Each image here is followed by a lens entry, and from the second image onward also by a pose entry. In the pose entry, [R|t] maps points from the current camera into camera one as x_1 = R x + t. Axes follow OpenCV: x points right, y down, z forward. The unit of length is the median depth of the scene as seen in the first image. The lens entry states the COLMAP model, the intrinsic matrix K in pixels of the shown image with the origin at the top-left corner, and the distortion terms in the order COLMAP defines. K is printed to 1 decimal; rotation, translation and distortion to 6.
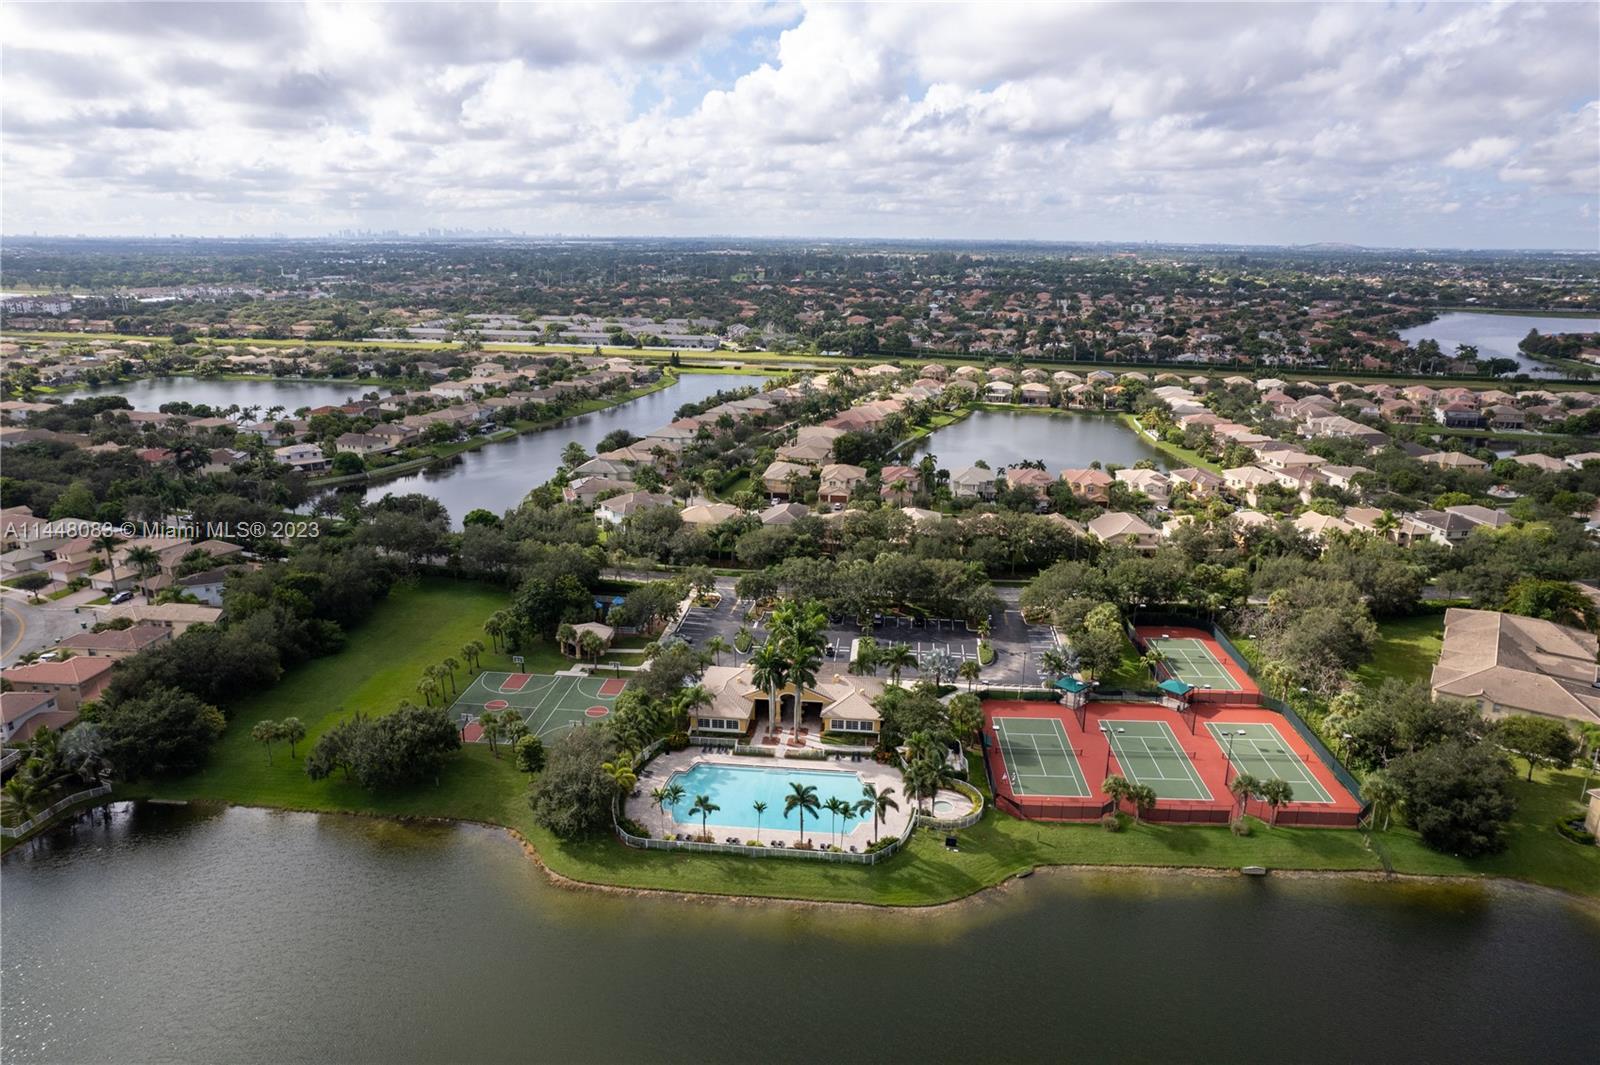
lens RADIAL K [[1050.5, 0, 808.8], [0, 1050.5, 528.7], [0, 0, 1]] dist [-0.079569, 0.077558]
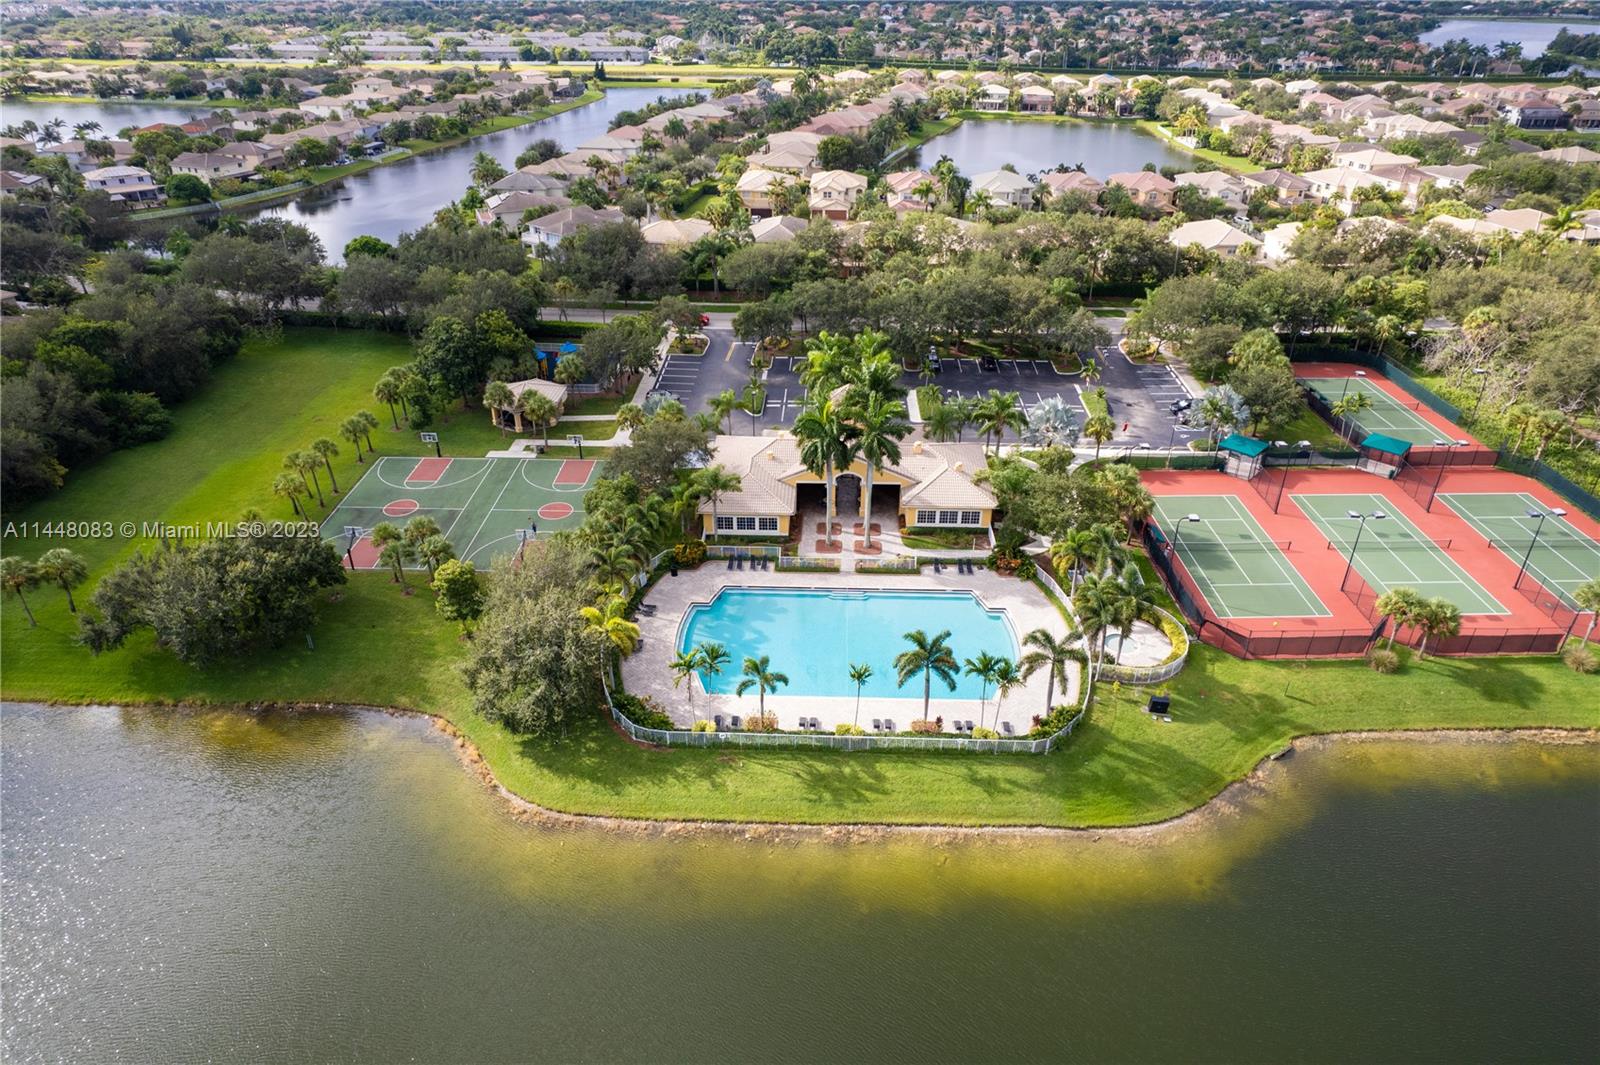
lens RADIAL K [[1050.5, 0, 808.8], [0, 1050.5, 528.7], [0, 0, 1]] dist [-0.079569, 0.077558]
pose [[0.997457, -0.040727, 0.058488, -0.074556], [0.026493, 0.973717, 0.226215, 0.036595], [-0.066164, -0.224091, 0.972320, 0.310870]]
